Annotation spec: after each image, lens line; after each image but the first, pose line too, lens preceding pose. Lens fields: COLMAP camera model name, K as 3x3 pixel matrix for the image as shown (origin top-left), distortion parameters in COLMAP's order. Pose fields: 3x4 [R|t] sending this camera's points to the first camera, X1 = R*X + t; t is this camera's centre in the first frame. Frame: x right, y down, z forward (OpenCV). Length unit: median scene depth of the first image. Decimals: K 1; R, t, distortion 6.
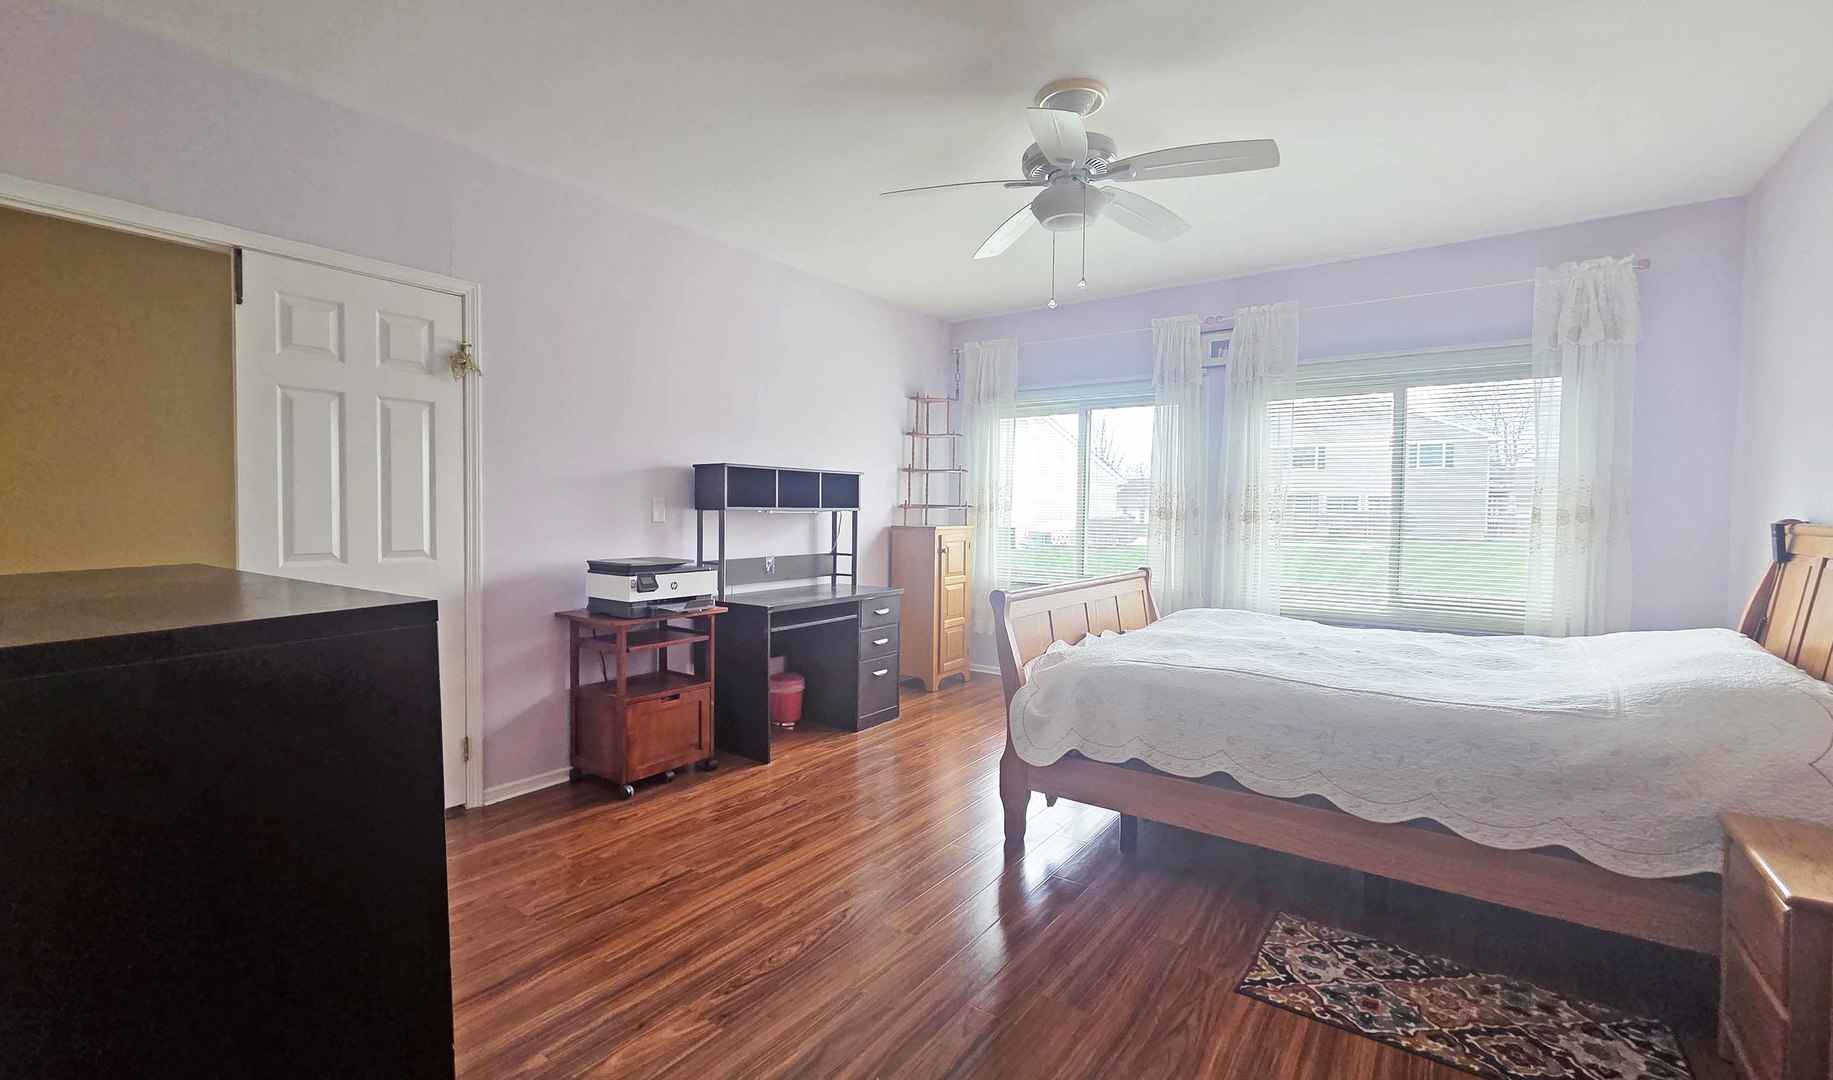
lens RADIAL K [[798.1, 0, 914.6], [0, 798.1, 535.0], [0, 0, 1]] dist [0.001057, 0.001343]
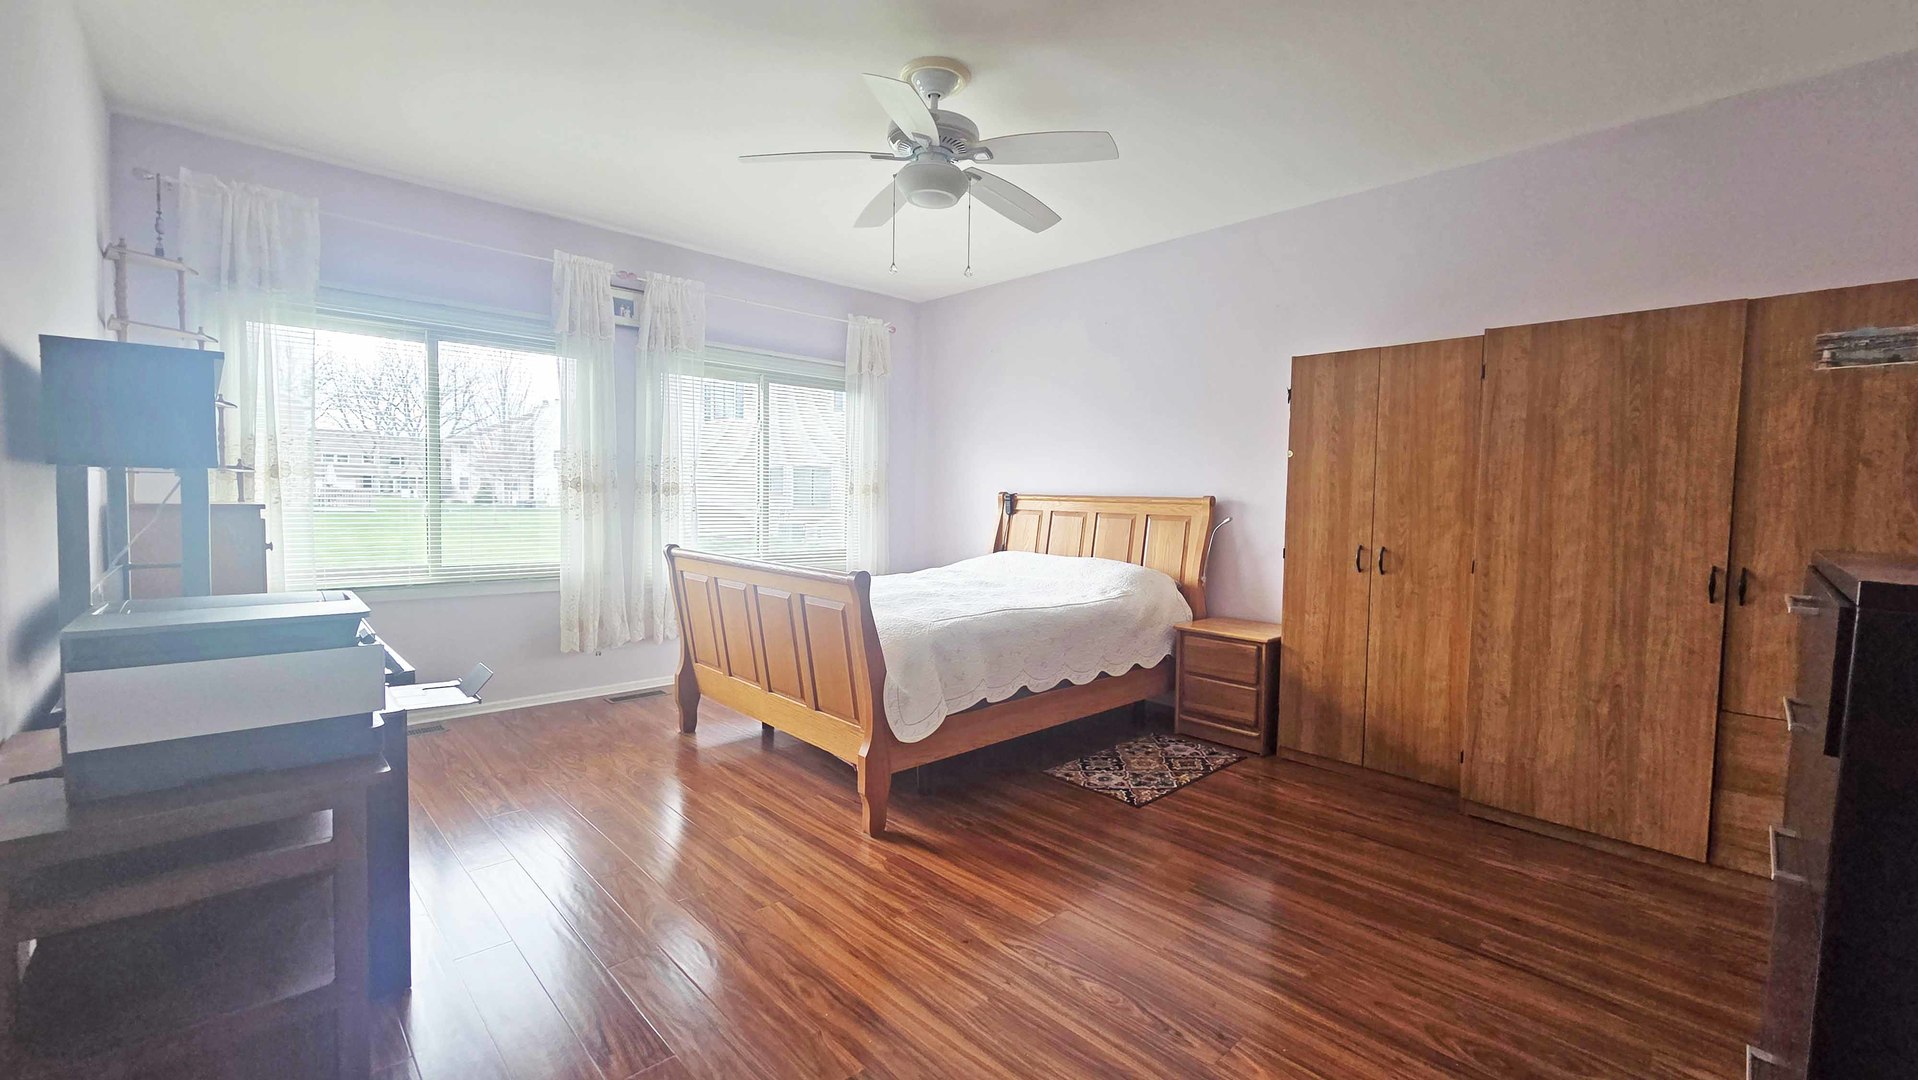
lens RADIAL K [[786.9, 0, 958.4], [0, 786.9, 536.6], [0, 0, 1]] dist [0.003473, 0.000496]
pose [[0.175793, -0.056291, 0.982816, -0.978679], [0.017912, 0.998381, 0.053979, -0.021310], [-0.984264, 0.008115, 0.176517, 0.963734]]
